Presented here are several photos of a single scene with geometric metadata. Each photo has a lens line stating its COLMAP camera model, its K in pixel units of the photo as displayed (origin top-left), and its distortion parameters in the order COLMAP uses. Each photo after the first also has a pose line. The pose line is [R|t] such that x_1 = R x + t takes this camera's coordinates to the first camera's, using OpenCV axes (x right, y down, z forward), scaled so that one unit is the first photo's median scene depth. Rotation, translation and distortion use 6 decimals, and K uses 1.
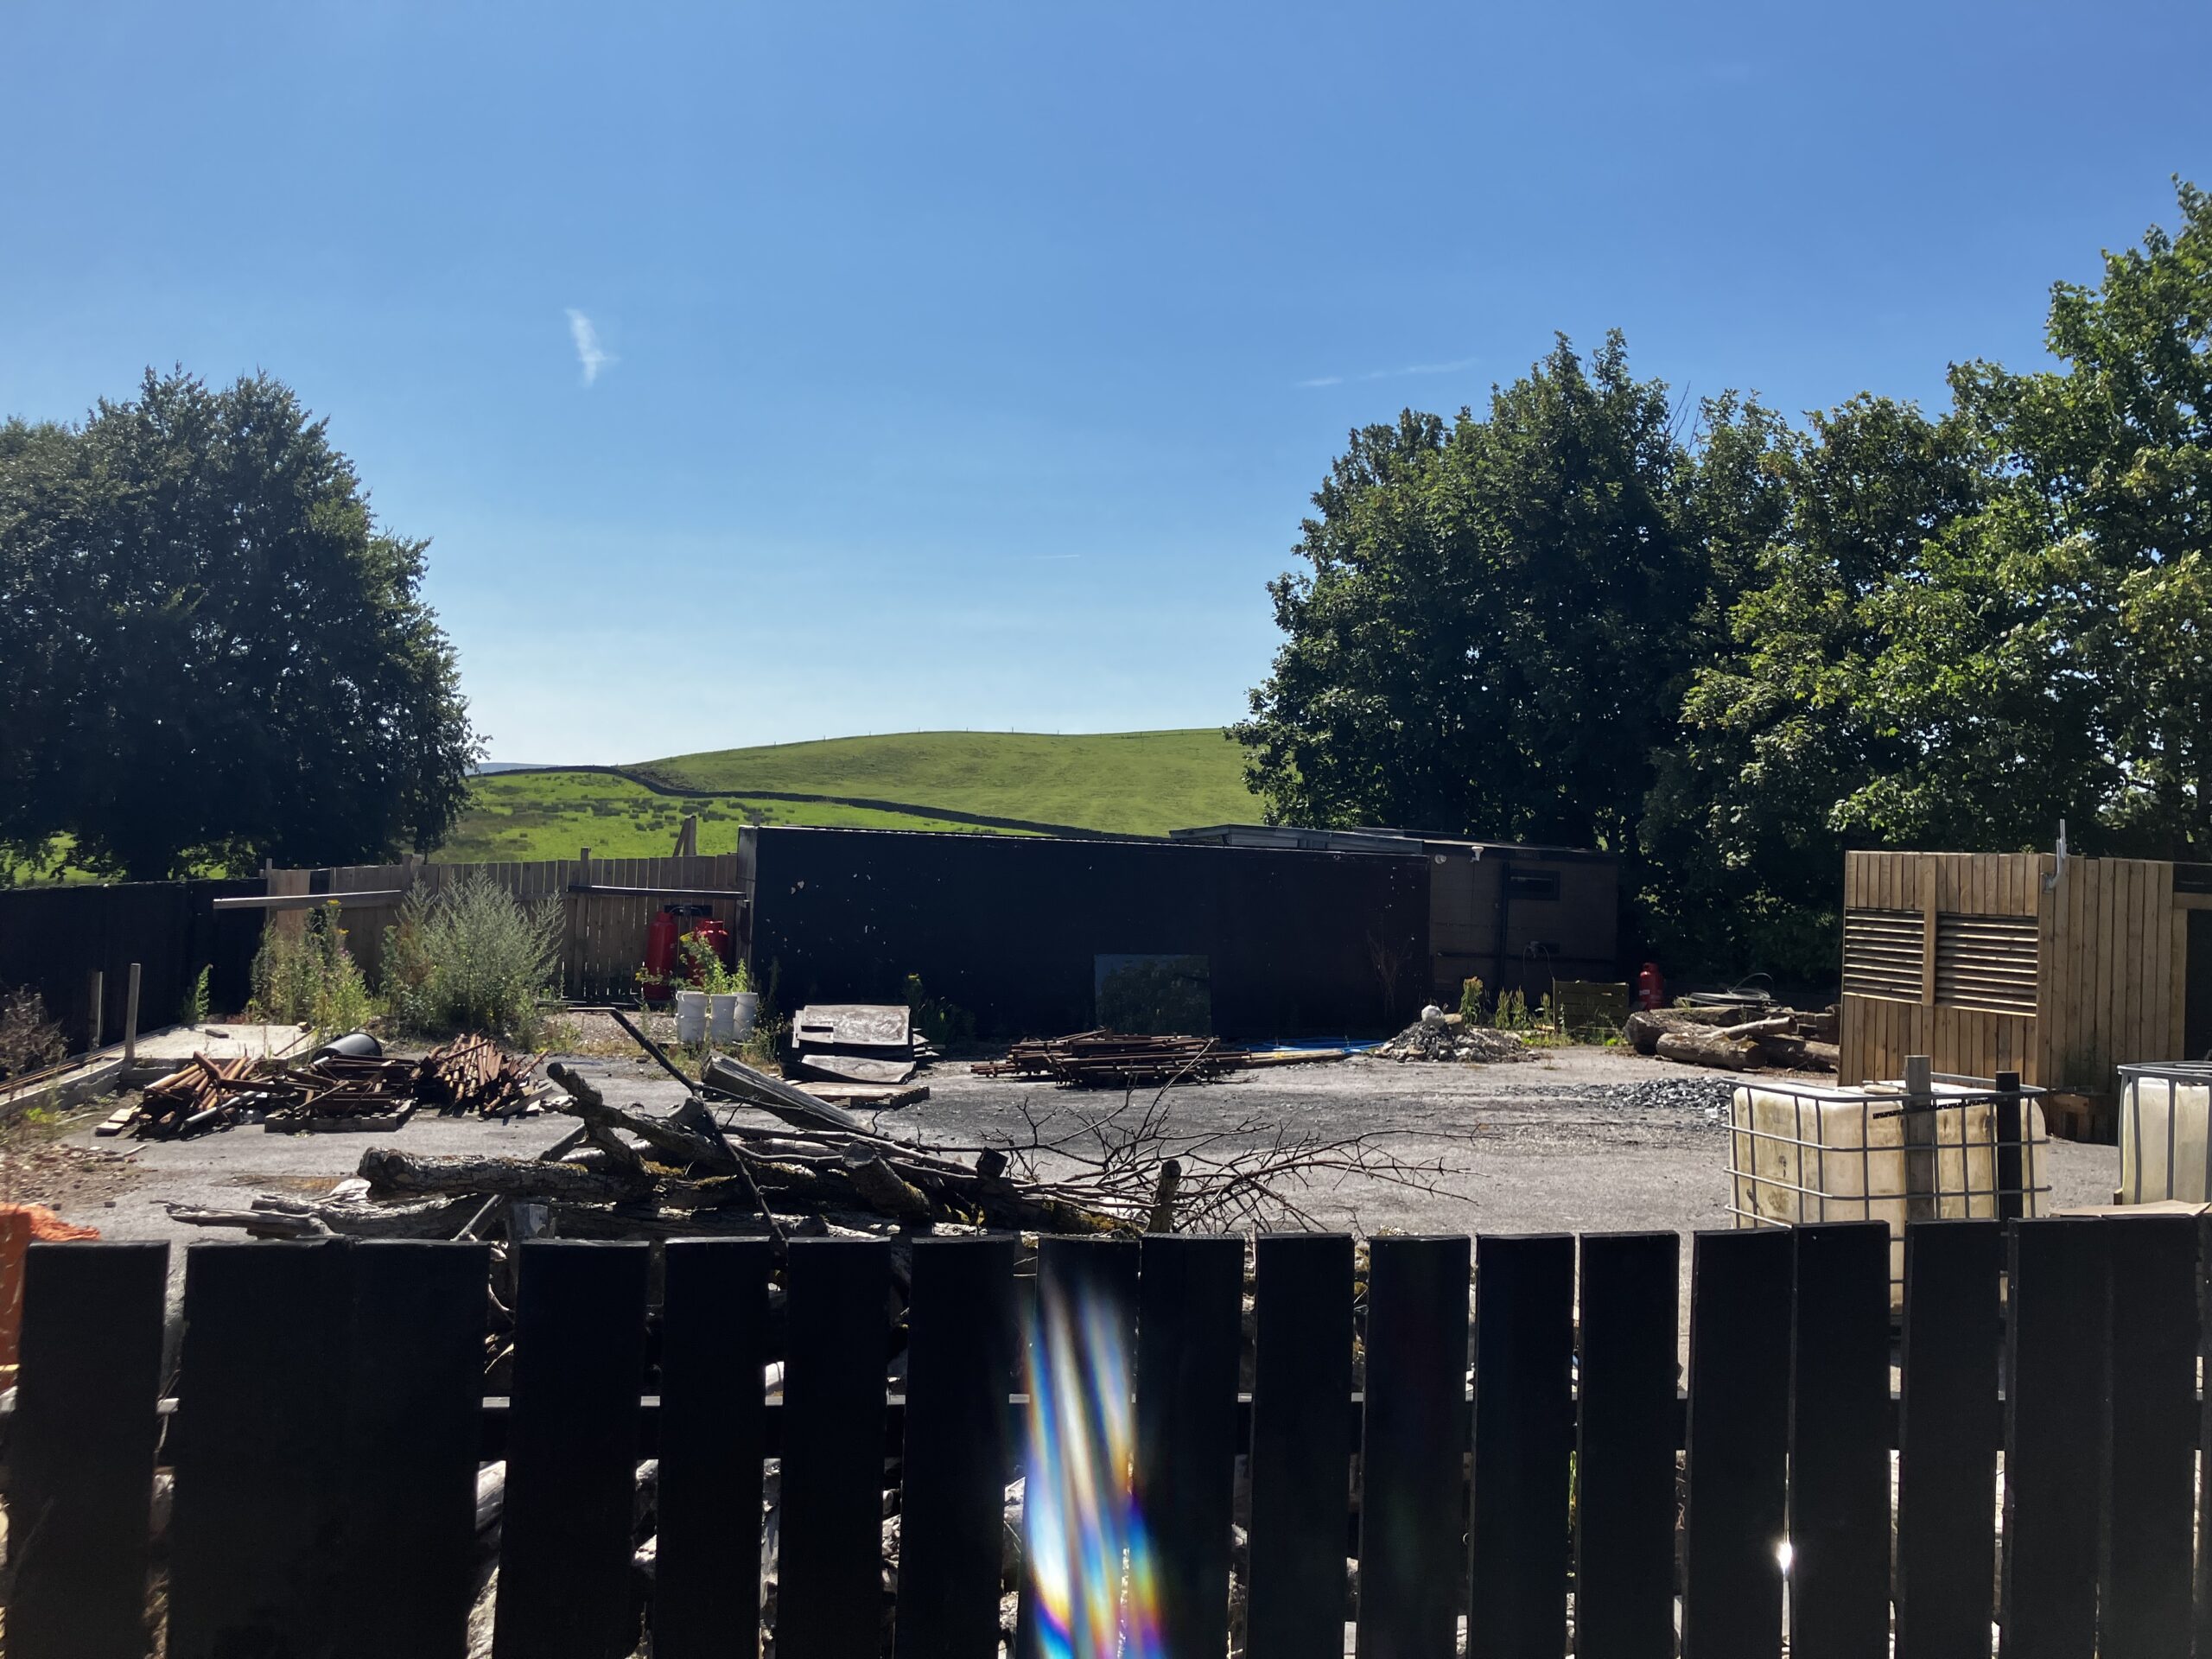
lens RADIAL K [[1797.7, 0, 1102.3], [0, 1797.7, 843.8], [0, 0, 1]] dist [0.047625, -0.056508]
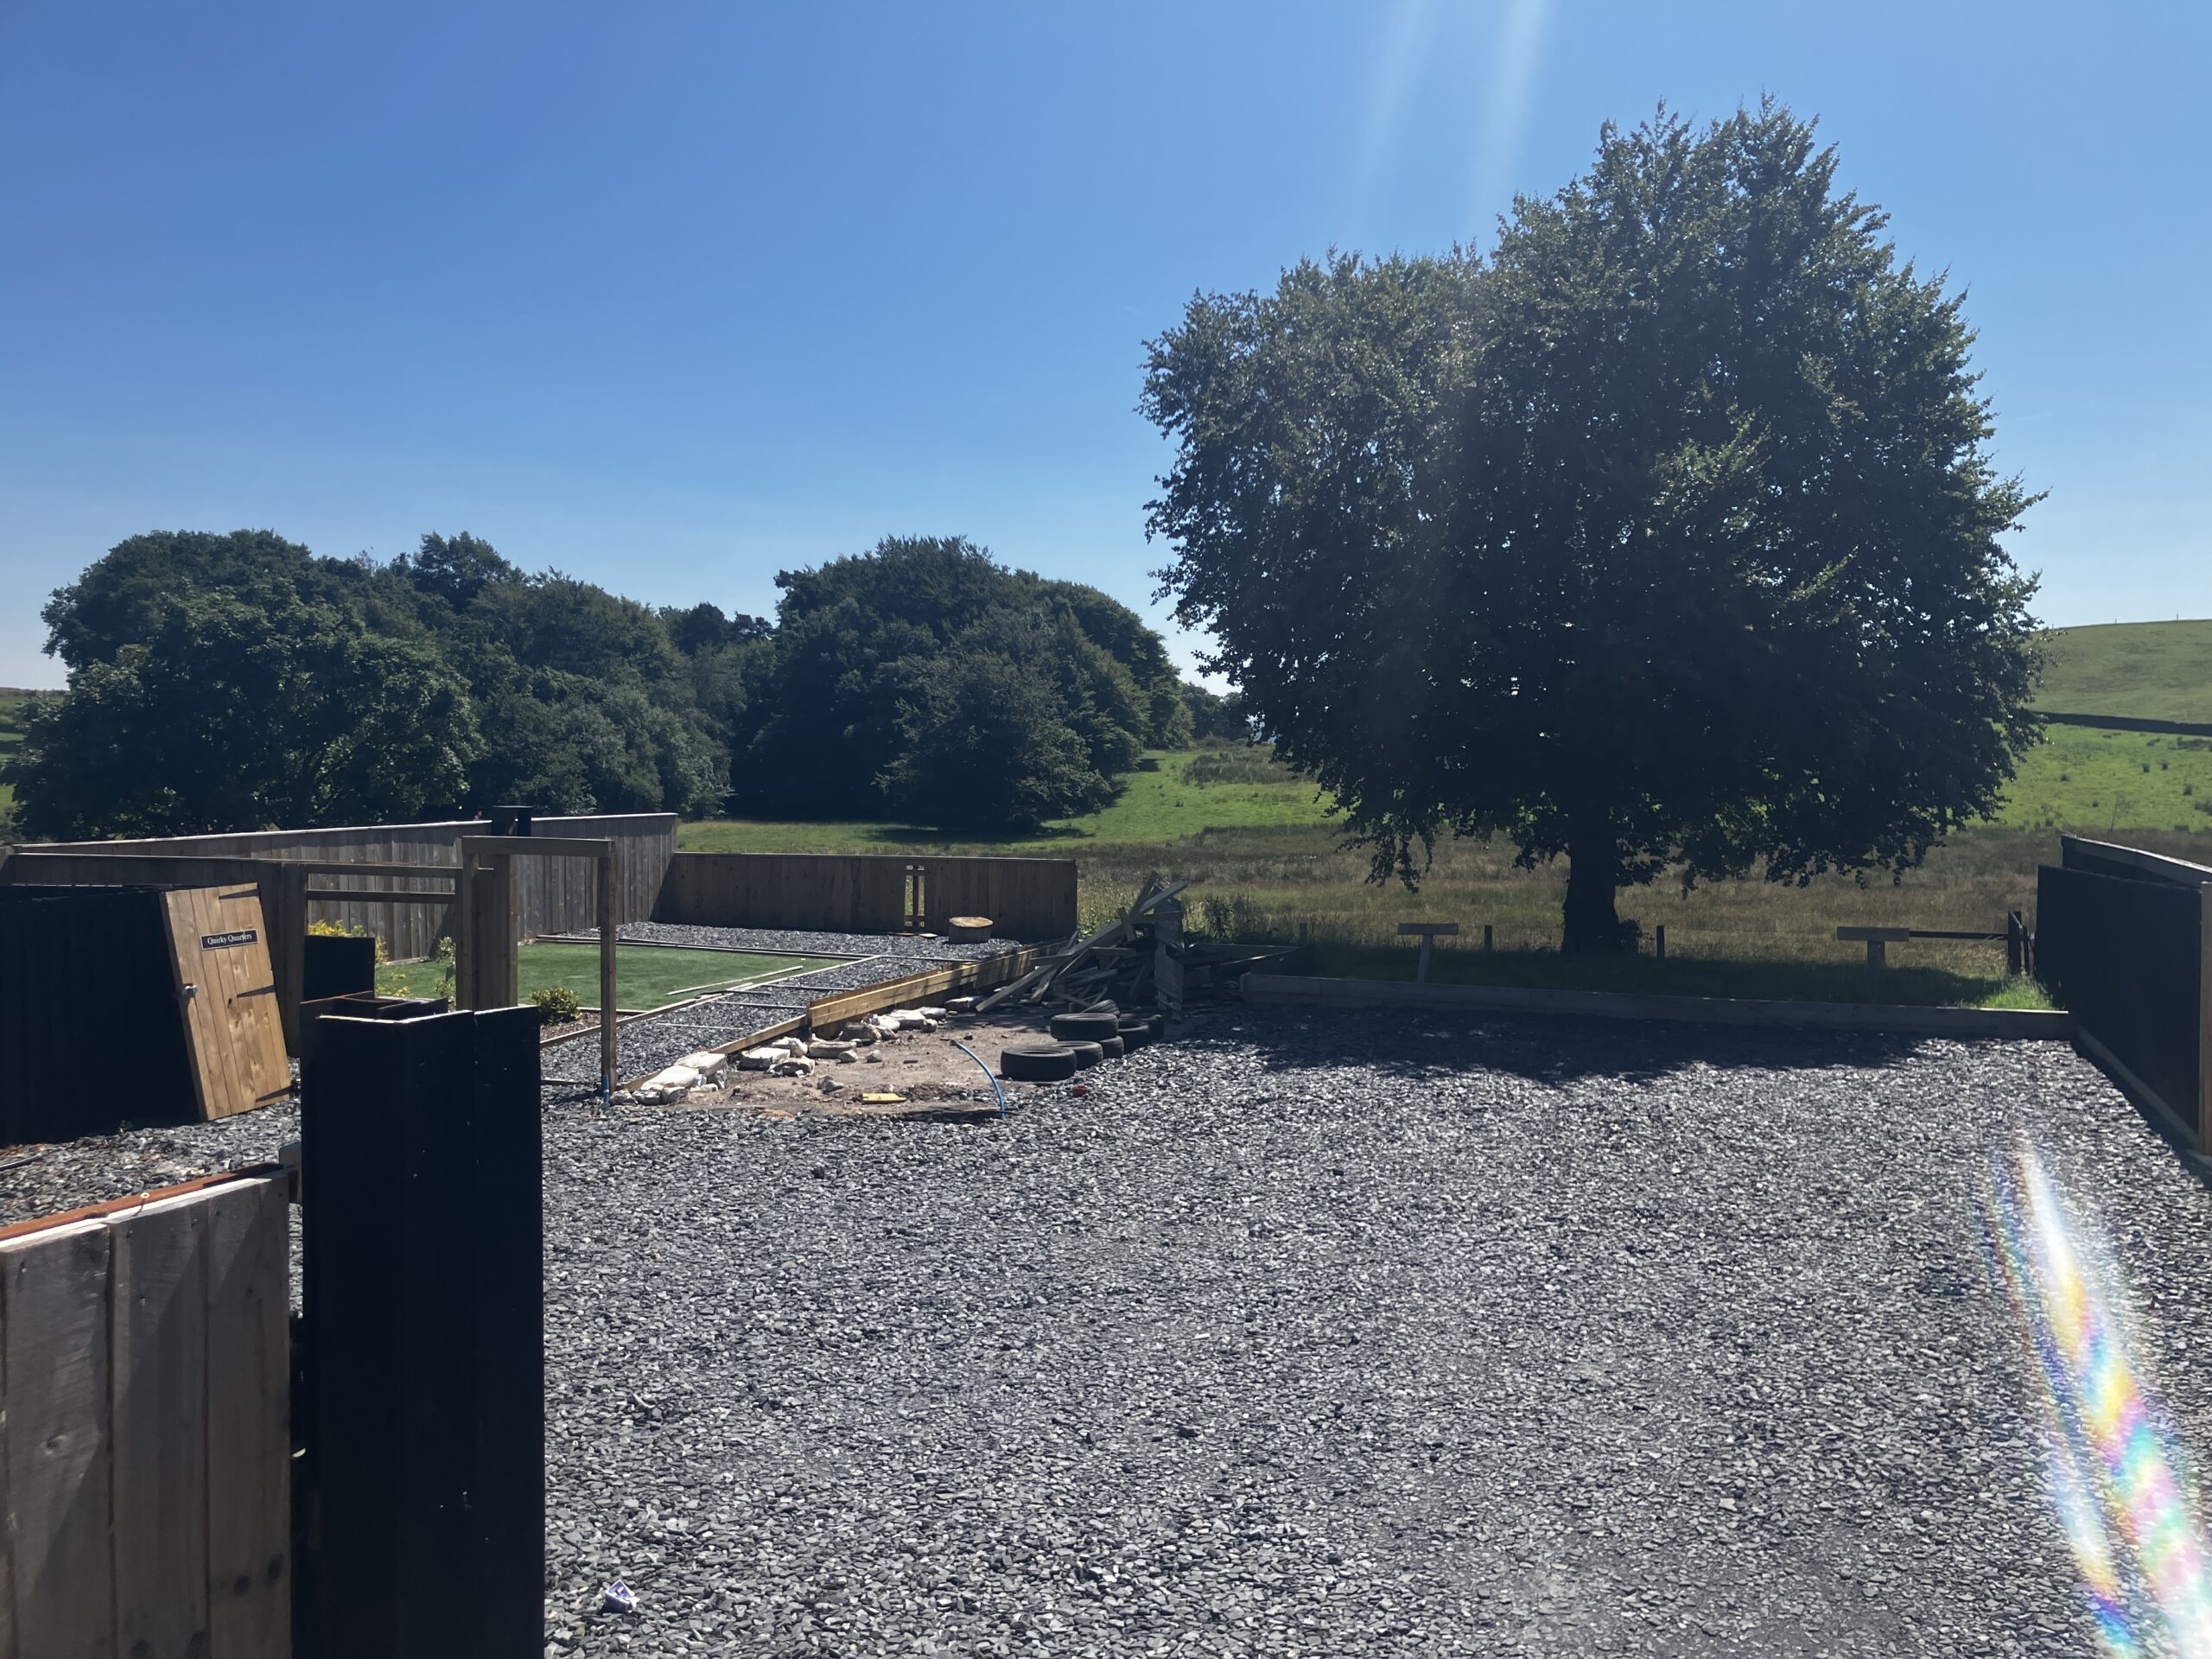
lens RADIAL K [[1797.7, 0, 1137.7], [0, 1797.7, 818.1], [0, 0, 1]] dist [0.047625, -0.056508]
pose [[0.860745, -0.026419, -0.508350, -0.300050], [0.039072, 0.999135, 0.014233, -0.013605], [0.507534, -0.032113, 0.861033, 0.277339]]
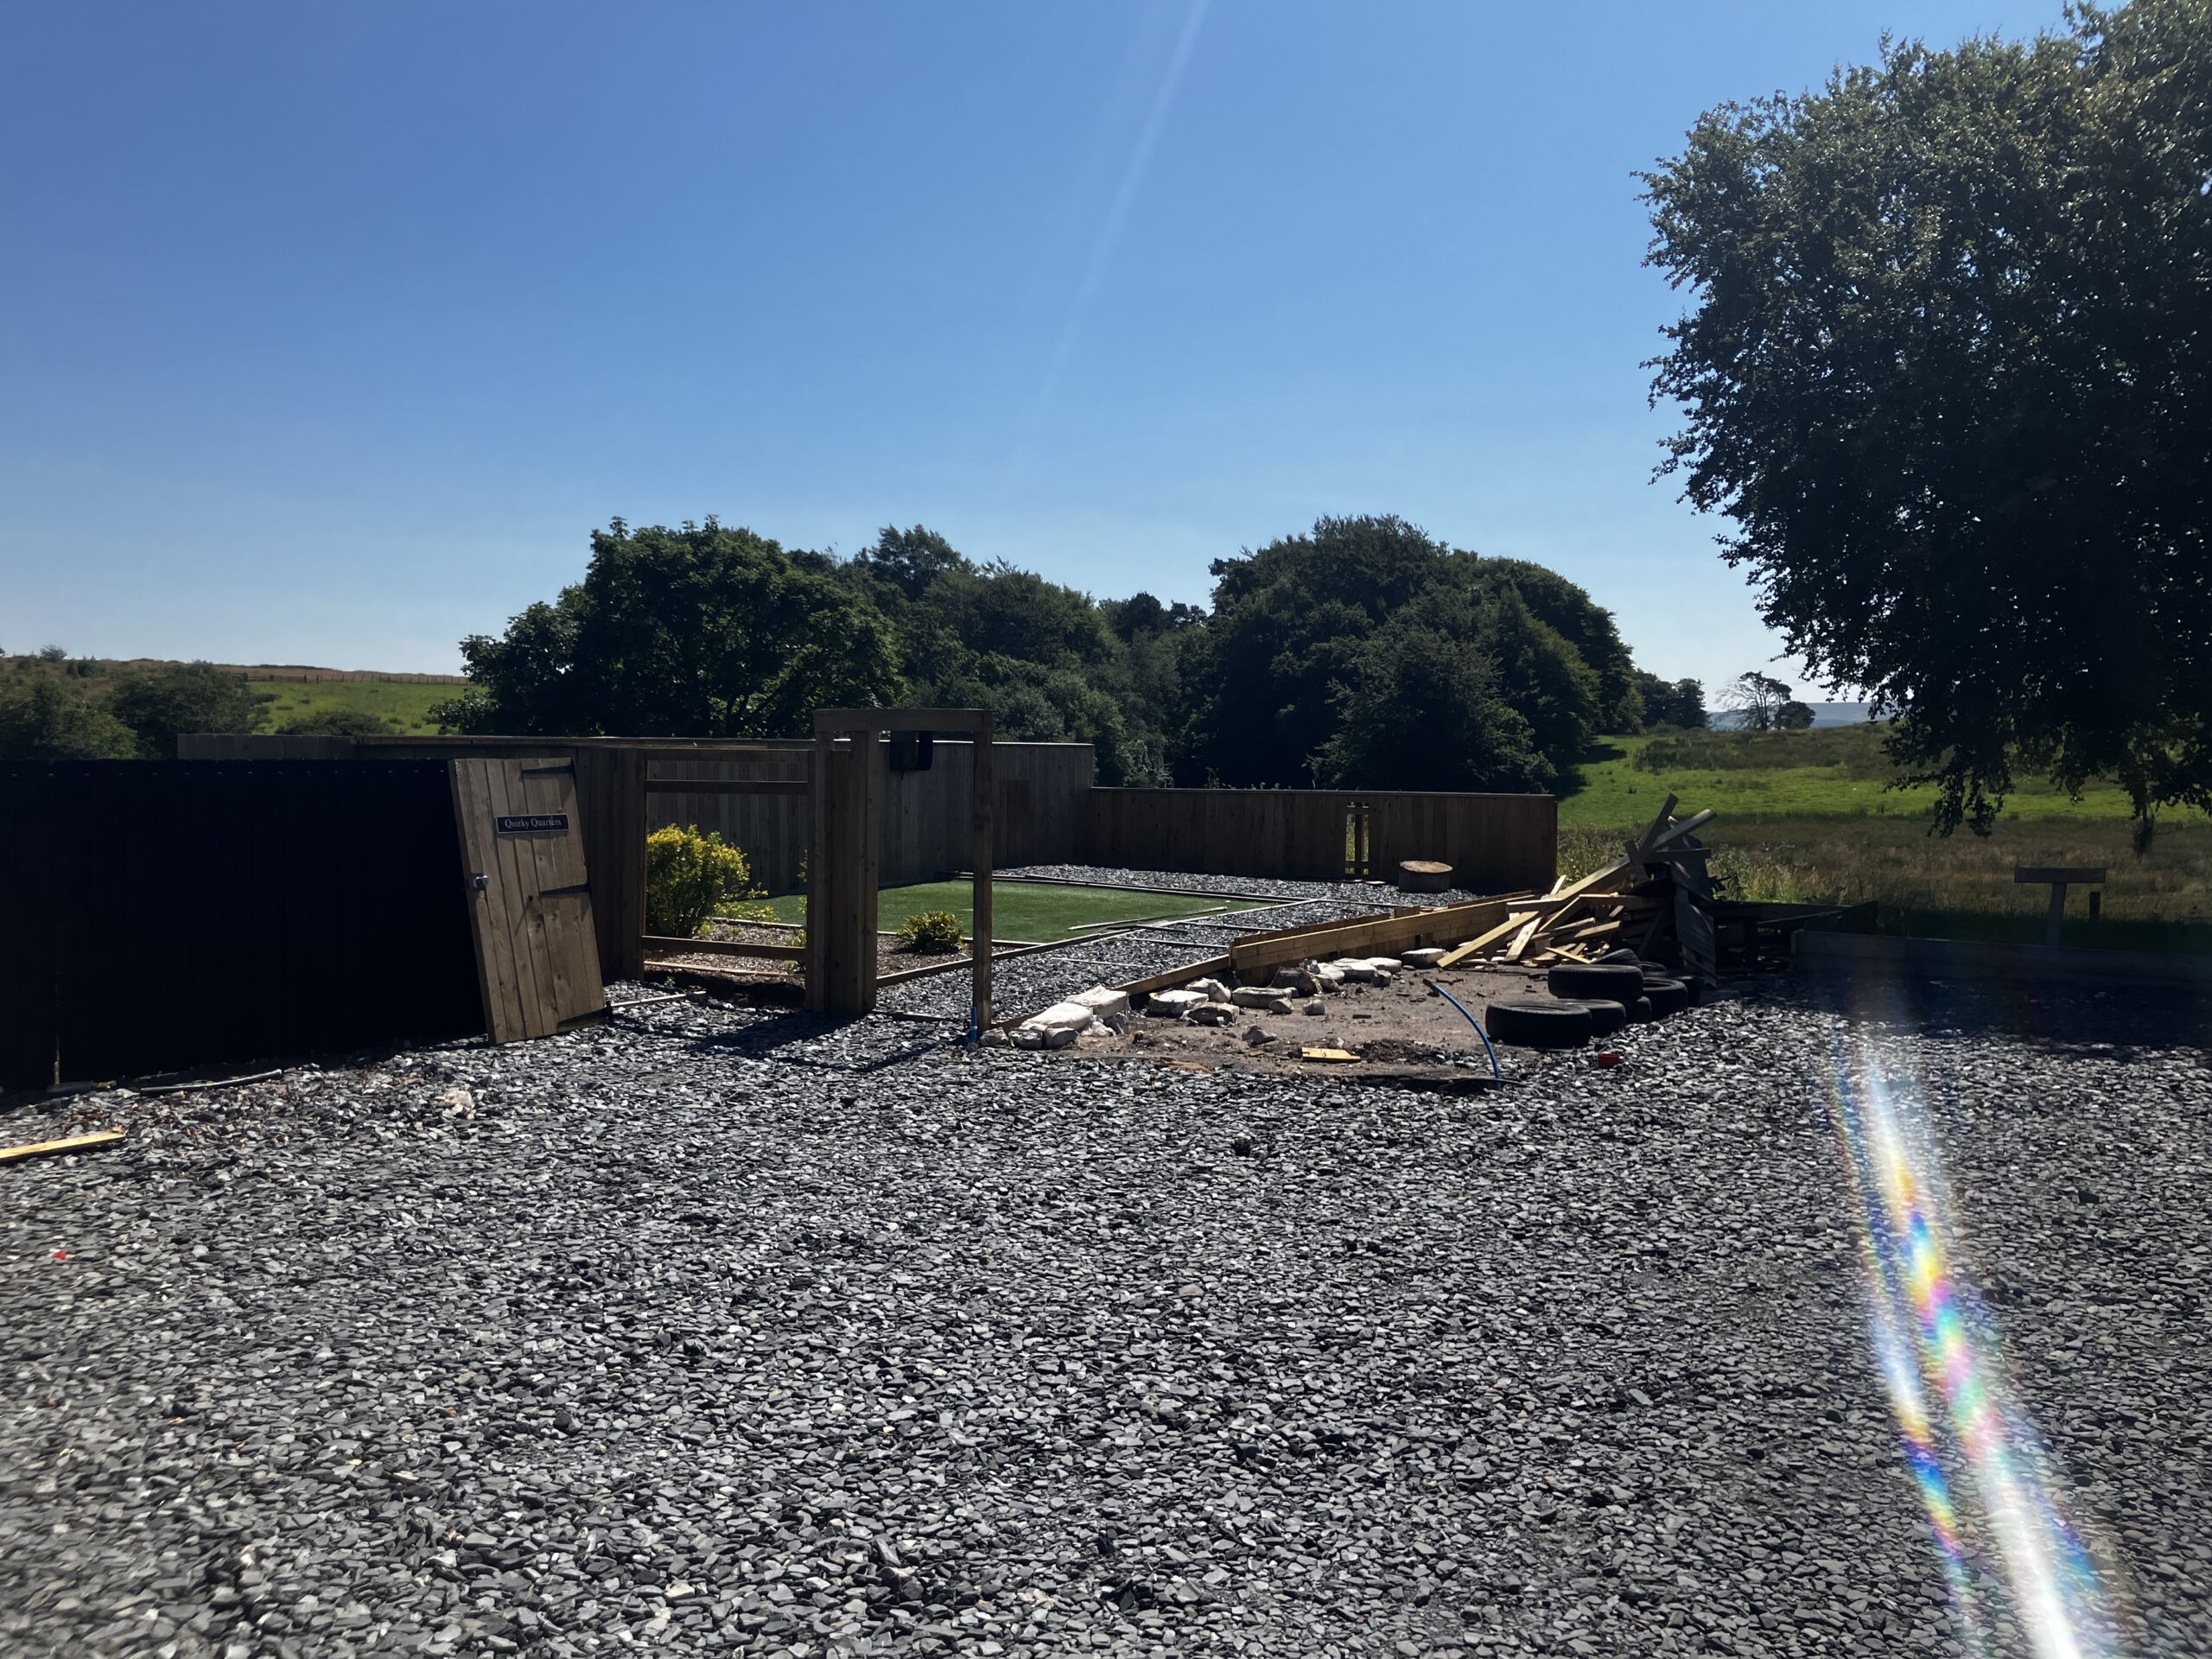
lens RADIAL K [[1797.7, 0, 1127.2], [0, 1797.7, 795.3], [0, 0, 1]] dist [0.047625, -0.056508]
pose [[0.712682, -0.025783, -0.701013, -0.368309], [0.031702, 0.999487, -0.004530, 0.009278], [0.700770, -0.018995, 0.713134, 0.356803]]
